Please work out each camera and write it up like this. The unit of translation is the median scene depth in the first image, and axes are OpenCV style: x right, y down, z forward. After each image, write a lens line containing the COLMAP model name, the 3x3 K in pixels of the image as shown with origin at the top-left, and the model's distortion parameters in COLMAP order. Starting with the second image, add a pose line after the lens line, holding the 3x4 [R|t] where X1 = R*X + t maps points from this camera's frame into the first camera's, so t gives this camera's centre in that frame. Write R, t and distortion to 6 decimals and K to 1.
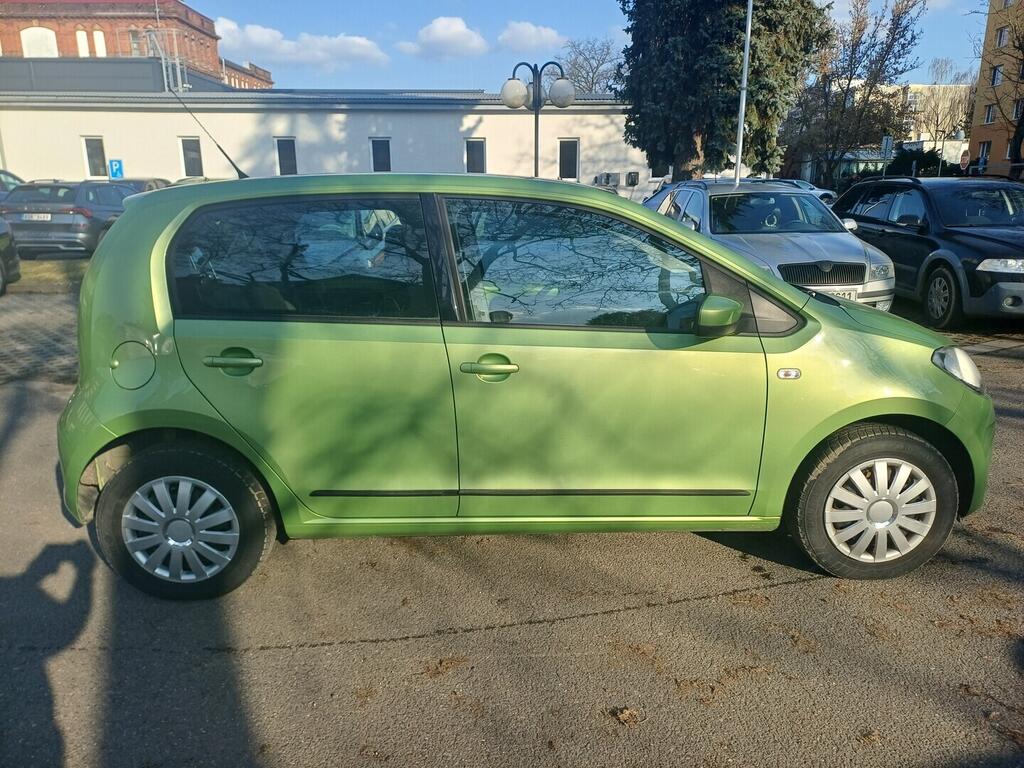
lens RADIAL K [[749.8, 0, 515.5], [0, 749.8, 380.5], [0, 0, 1]] dist [0.059877, -0.045026]
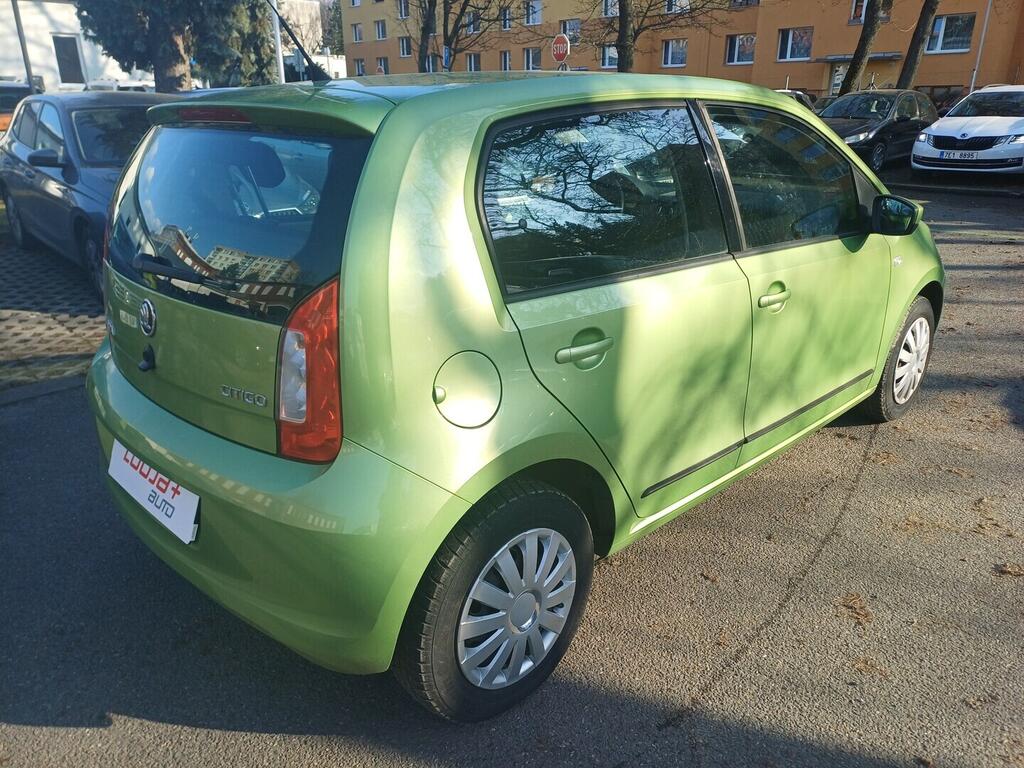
lens RADIAL K [[749.8, 0, 510.1], [0, 749.8, 390.0], [0, 0, 1]] dist [0.059877, -0.045026]
pose [[0.730242, -0.239522, 0.639825, -0.146266], [0.164563, 0.970621, 0.175539, -0.020239], [-0.663073, -0.022894, 0.748205, 0.086645]]
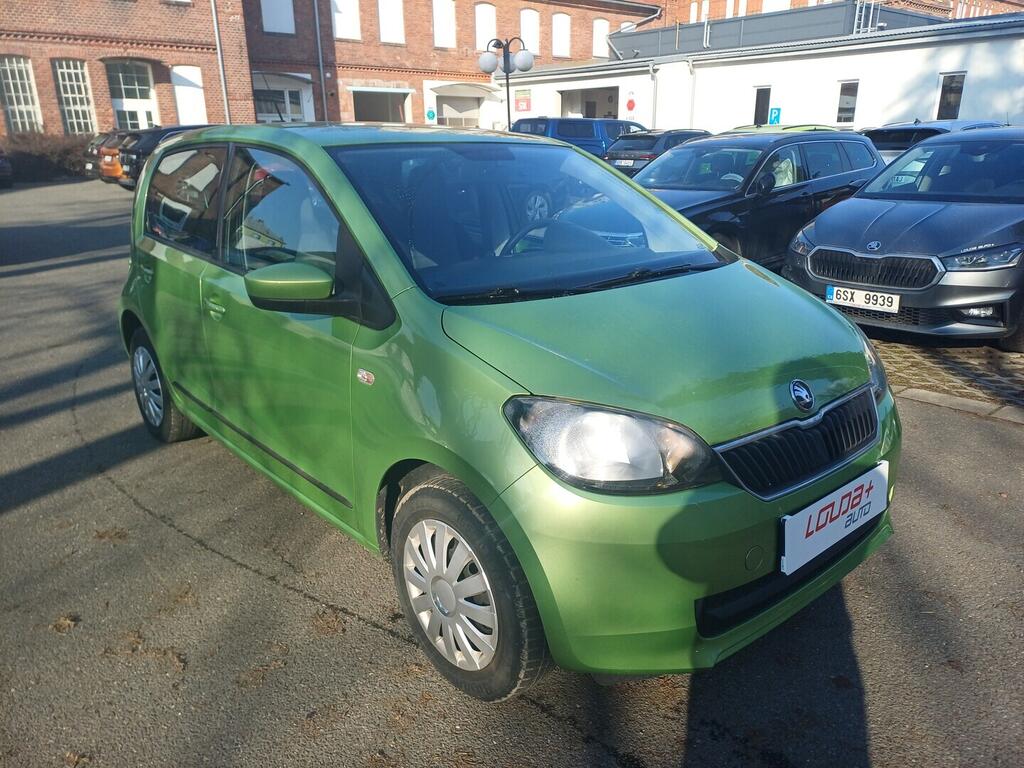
lens RADIAL K [[749.8, 0, 517.1], [0, 749.8, 380.2], [0, 0, 1]] dist [0.059877, -0.045026]
pose [[0.639128, 0.234744, -0.732401, 0.175504], [-0.186832, 0.971145, 0.148225, -0.025593], [0.746063, 0.042101, 0.664543, 0.099257]]
